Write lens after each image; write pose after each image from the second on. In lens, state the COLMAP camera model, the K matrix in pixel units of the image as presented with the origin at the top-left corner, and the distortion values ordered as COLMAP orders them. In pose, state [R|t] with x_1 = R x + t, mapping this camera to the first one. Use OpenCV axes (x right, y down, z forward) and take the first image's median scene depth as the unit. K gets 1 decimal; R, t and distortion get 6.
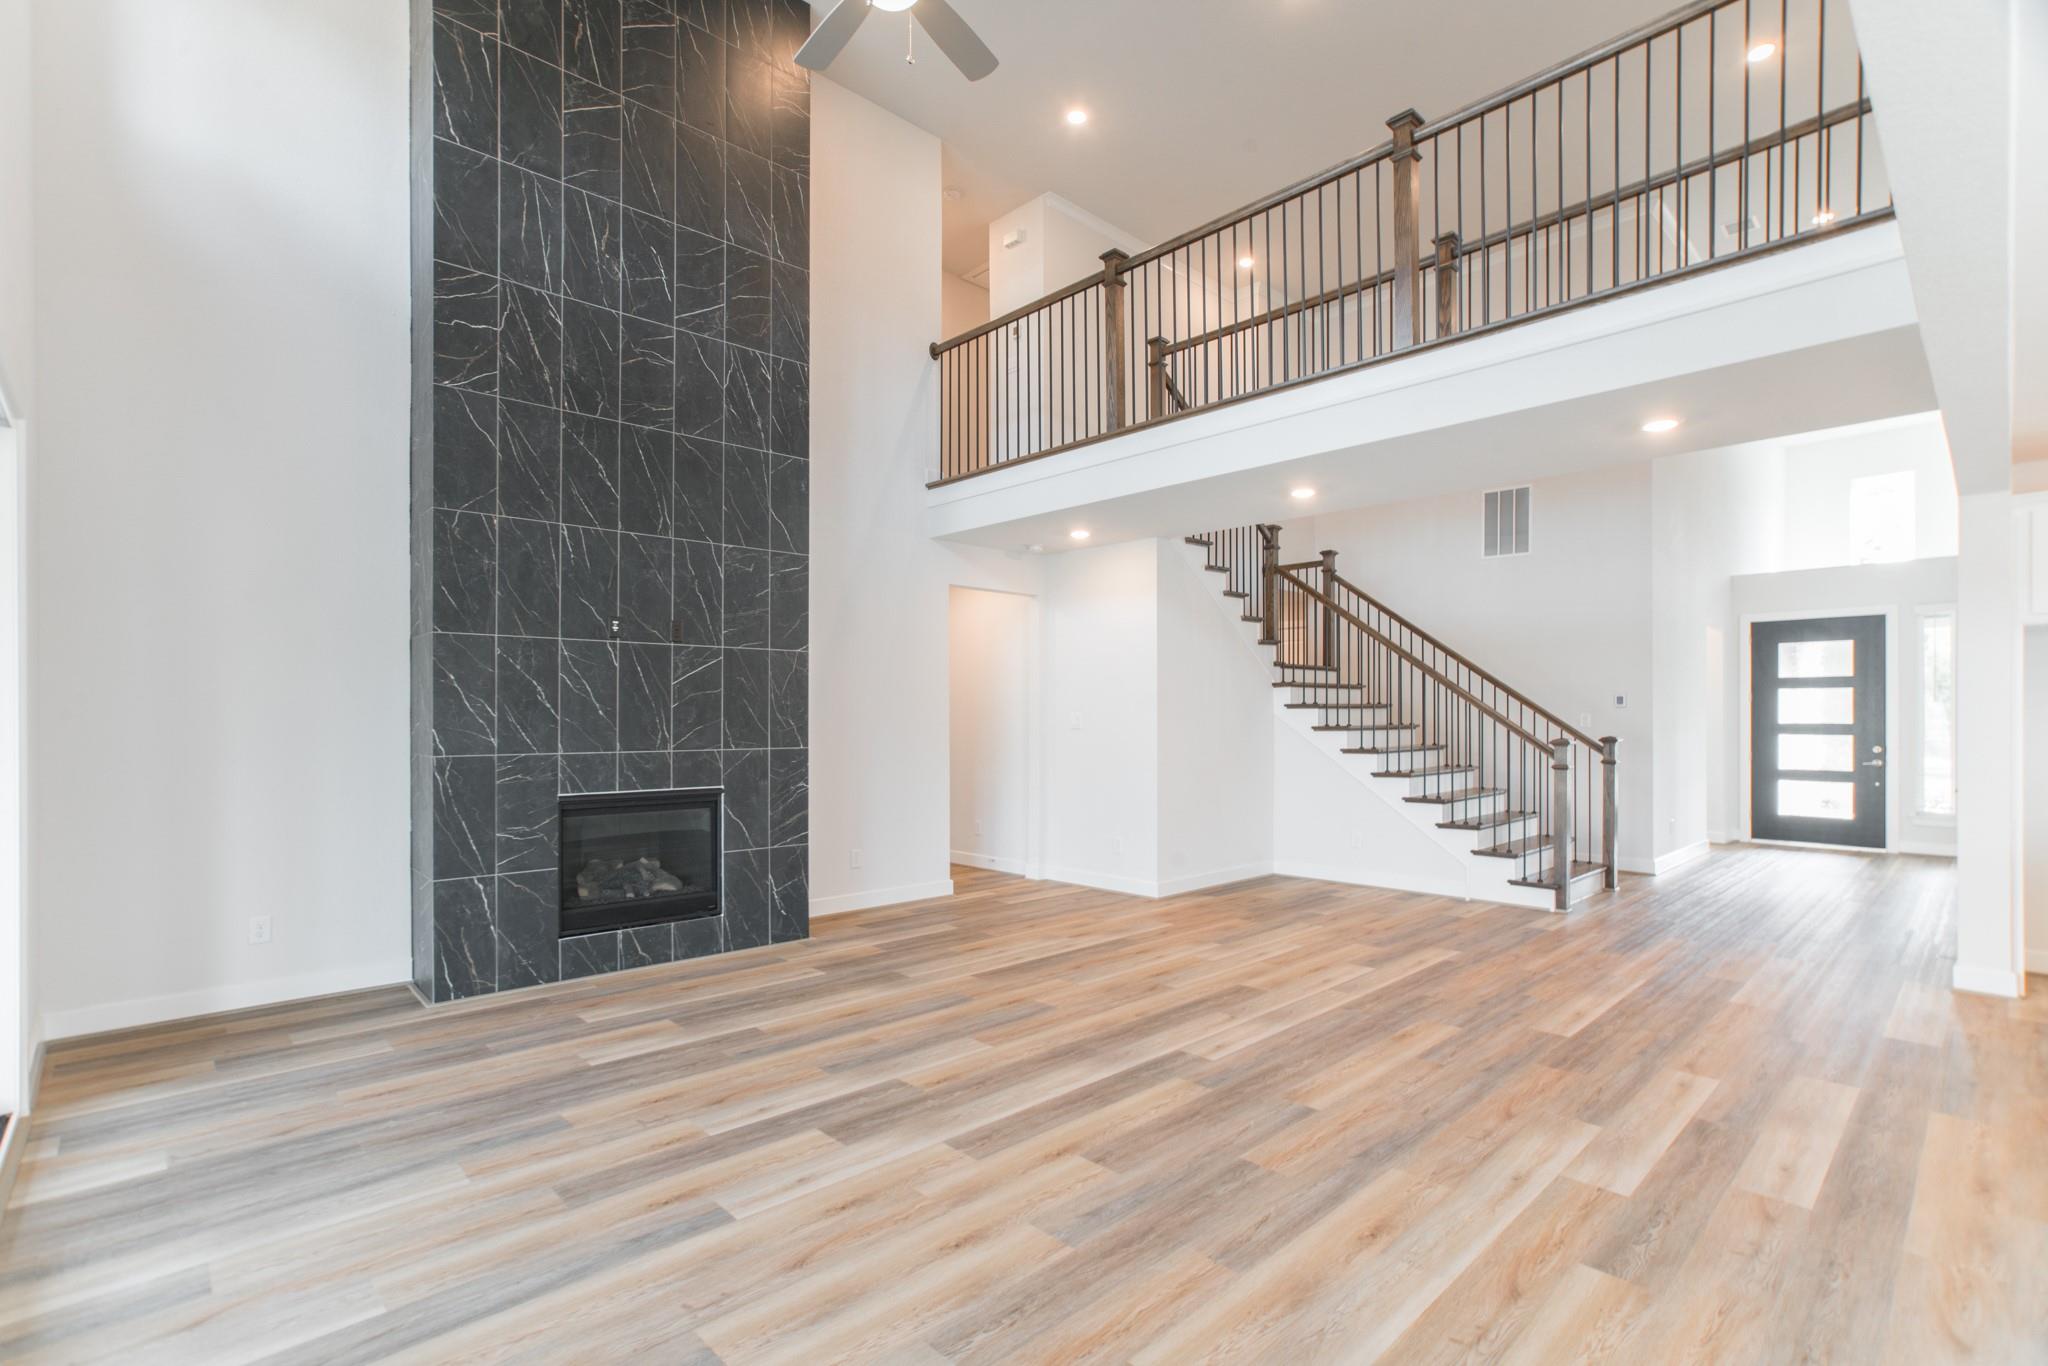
lens RADIAL K [[918.4, 0, 971.8], [0, 918.4, 722.2], [0, 0, 1]] dist [-0.031206, 0.016988]
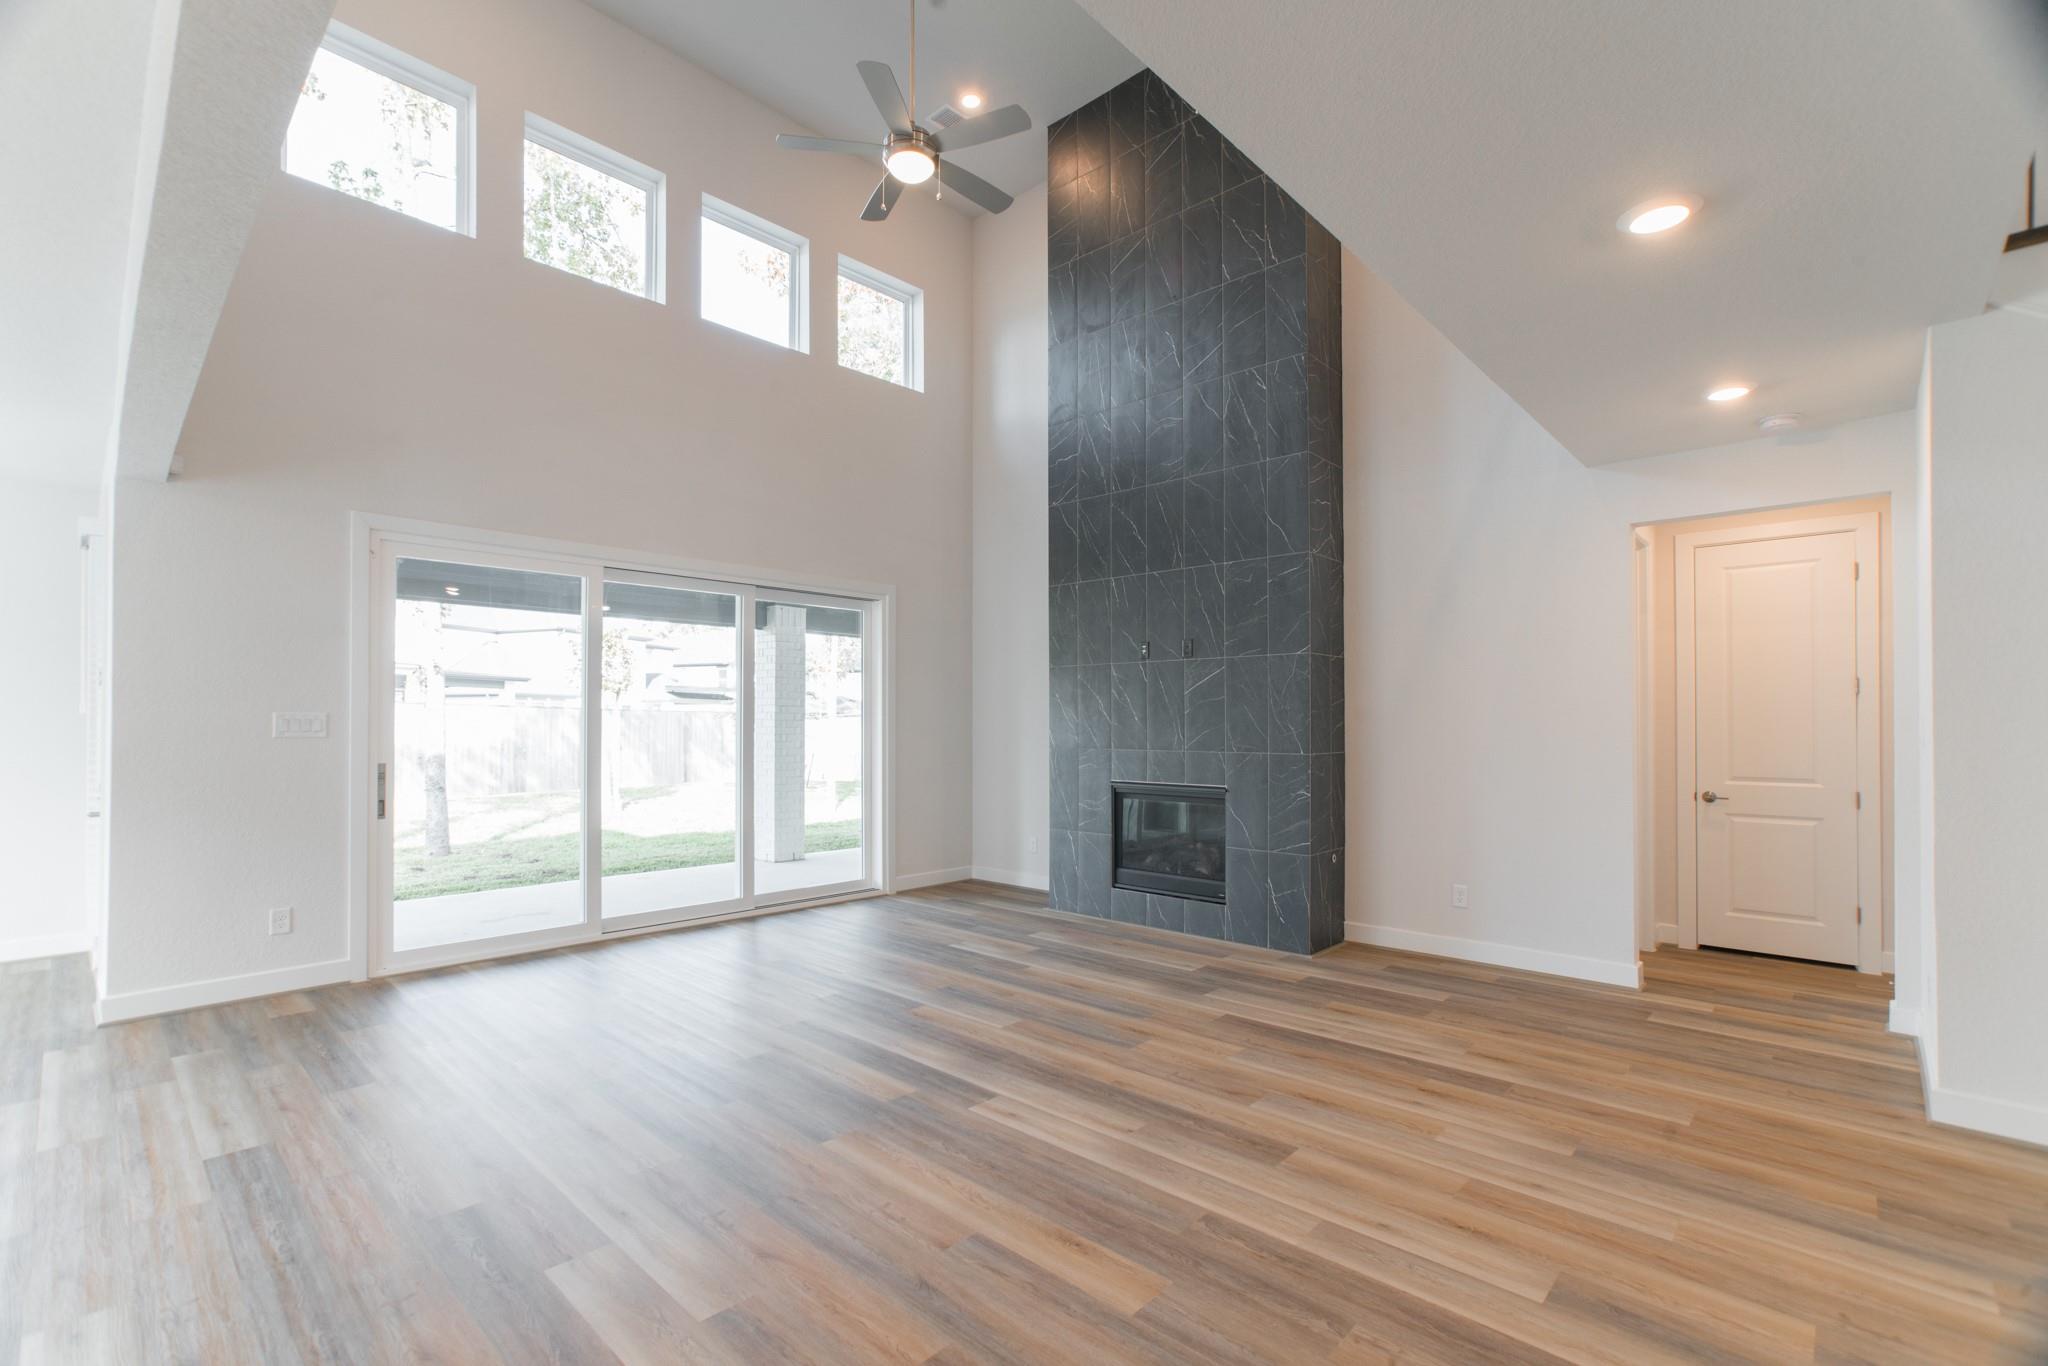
lens RADIAL K [[918.4, 0, 1009.5], [0, 918.4, 712.8], [0, 0, 1]] dist [-0.031206, 0.016988]
pose [[0.085429, -0.012348, -0.996268, 0.828951], [-0.005220, 0.999904, -0.012840, -0.000558], [0.996331, 0.006297, 0.085356, 0.693215]]
